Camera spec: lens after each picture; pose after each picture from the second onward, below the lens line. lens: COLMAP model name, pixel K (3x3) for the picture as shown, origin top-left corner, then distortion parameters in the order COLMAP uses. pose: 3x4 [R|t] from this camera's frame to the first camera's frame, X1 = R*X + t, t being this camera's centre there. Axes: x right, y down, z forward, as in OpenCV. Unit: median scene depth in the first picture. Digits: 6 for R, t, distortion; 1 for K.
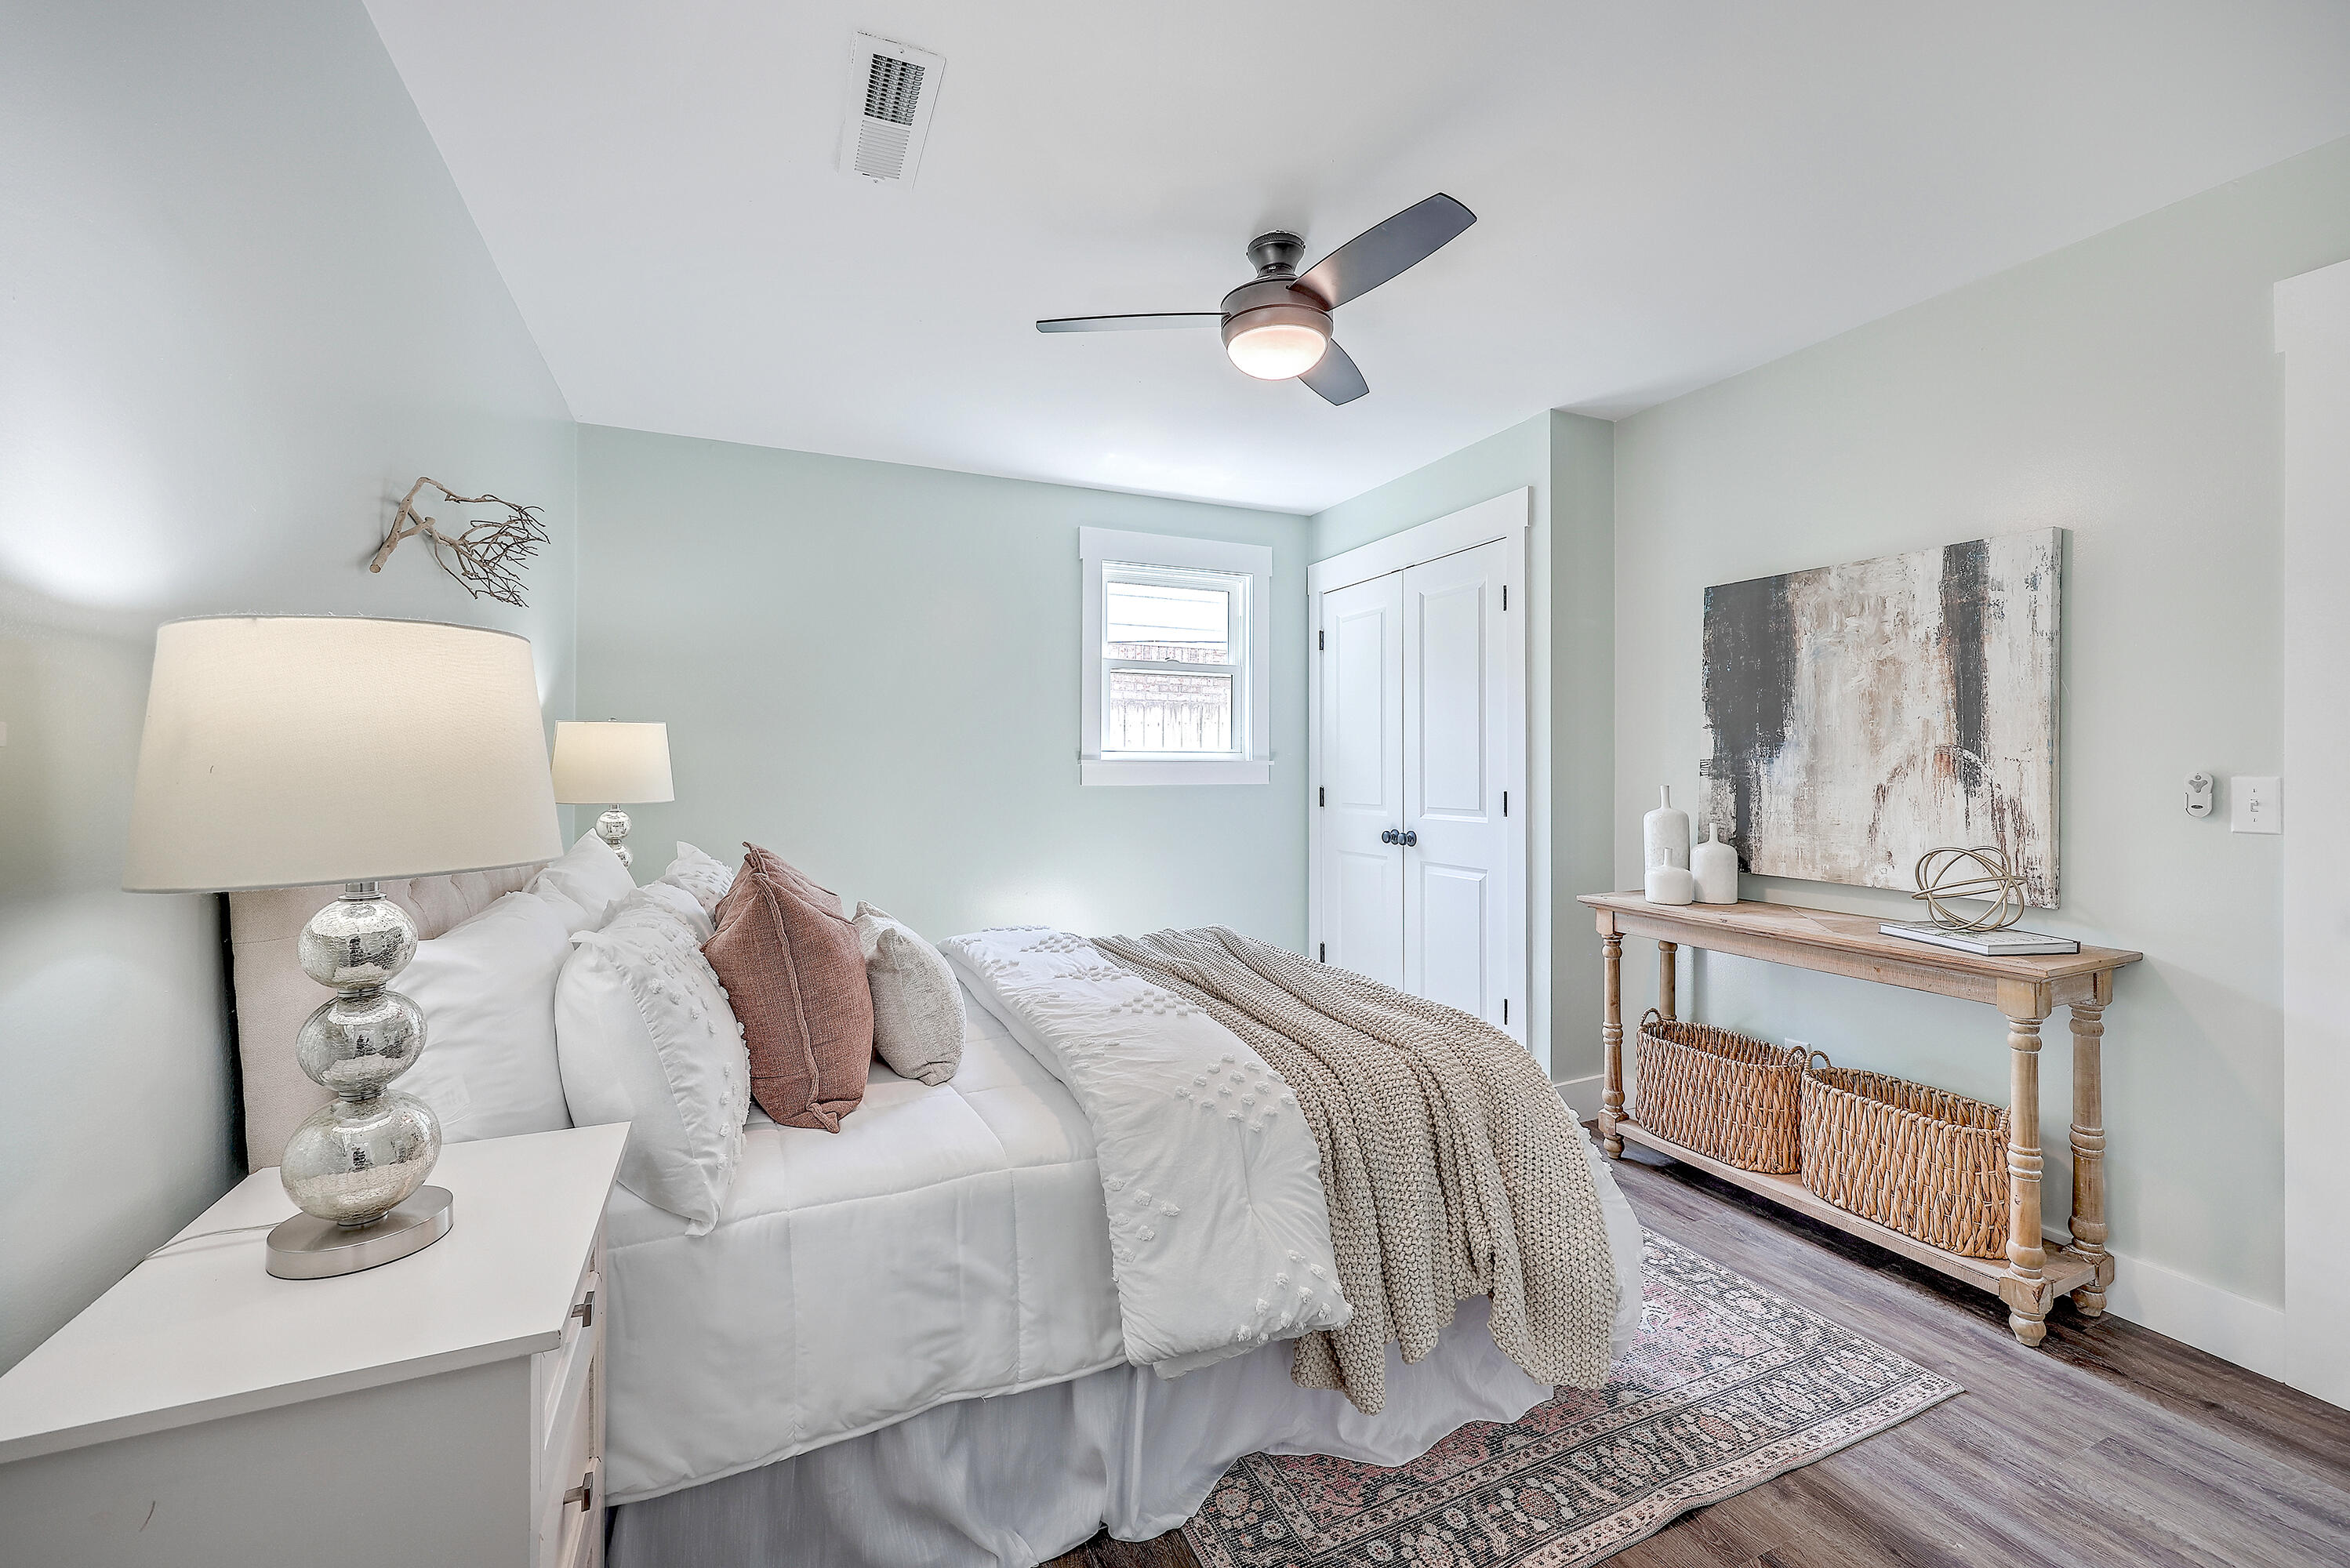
lens RADIAL K [[960.7, 0, 1187.9], [0, 960.7, 769.6], [0, 0, 1]] dist [-0.000057, 0.000532]
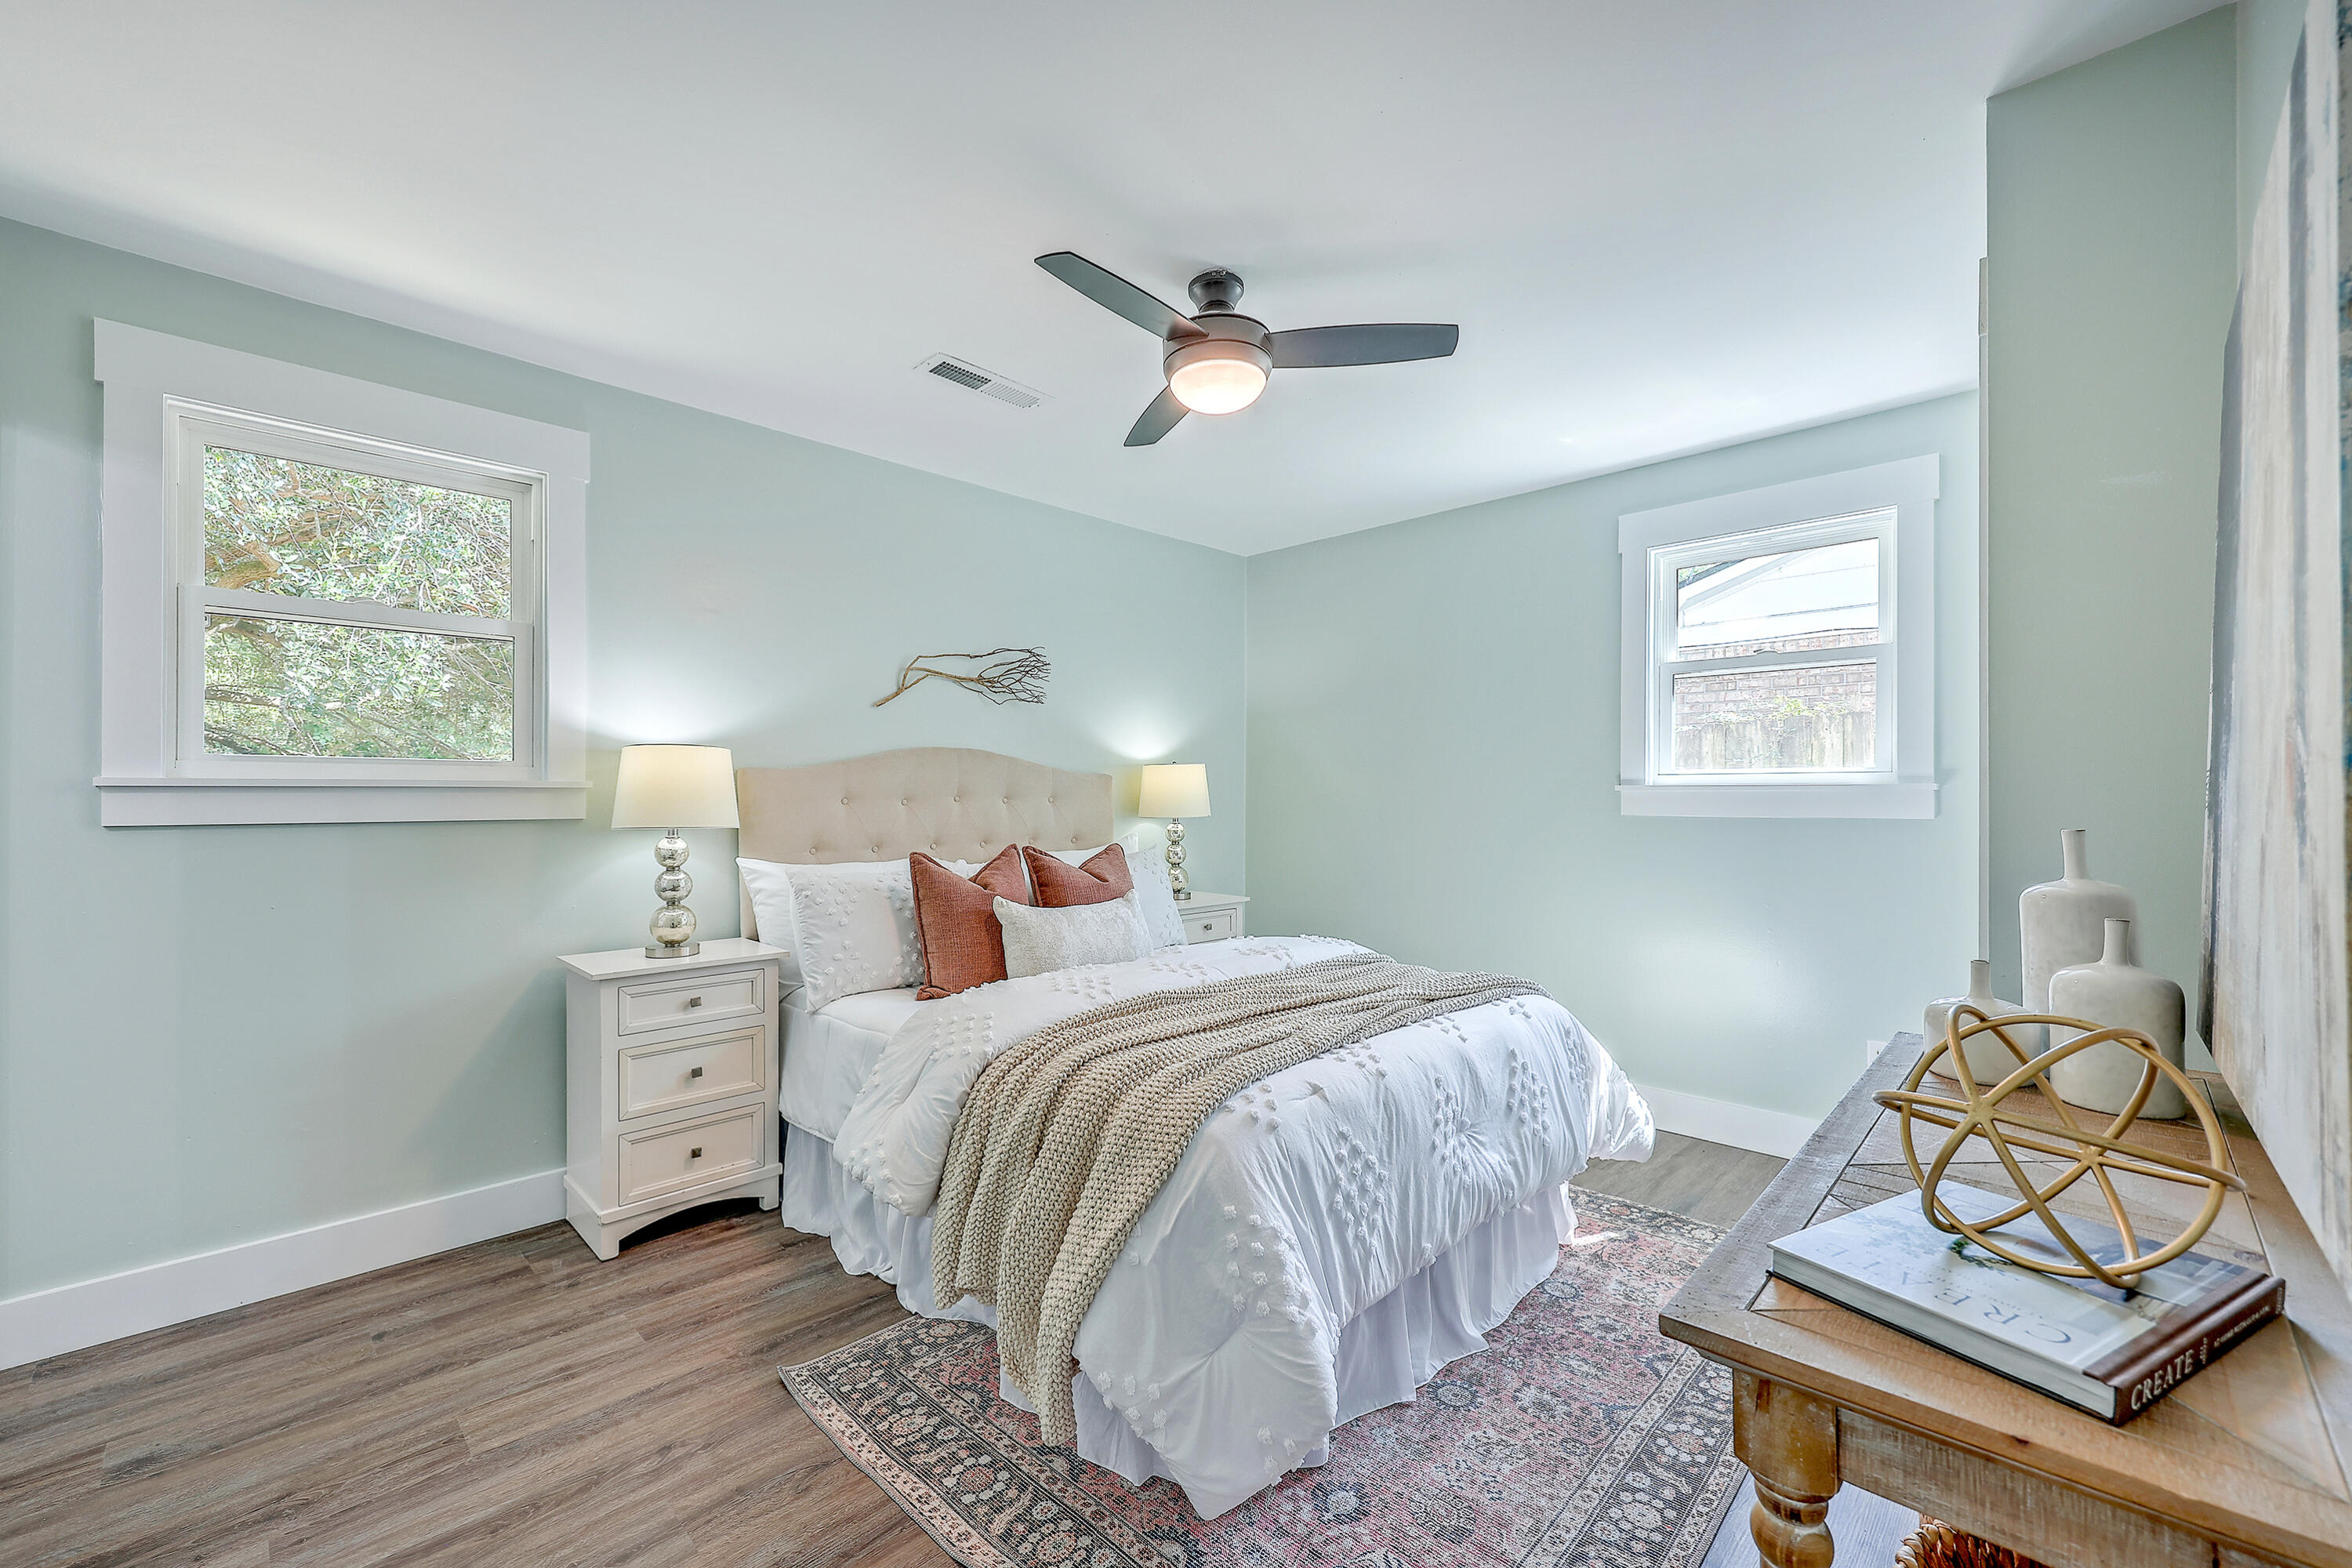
lens RADIAL K [[961.6, 0, 1190.8], [0, 961.6, 798.3], [0, 0, 1]] dist [-0.000057, 0.000532]
pose [[0.358263, 0.003026, -0.933616, 1.136915], [-0.002451, 0.999994, 0.002301, 0.001163], [0.933617, 0.001464, 0.358269, 0.657821]]
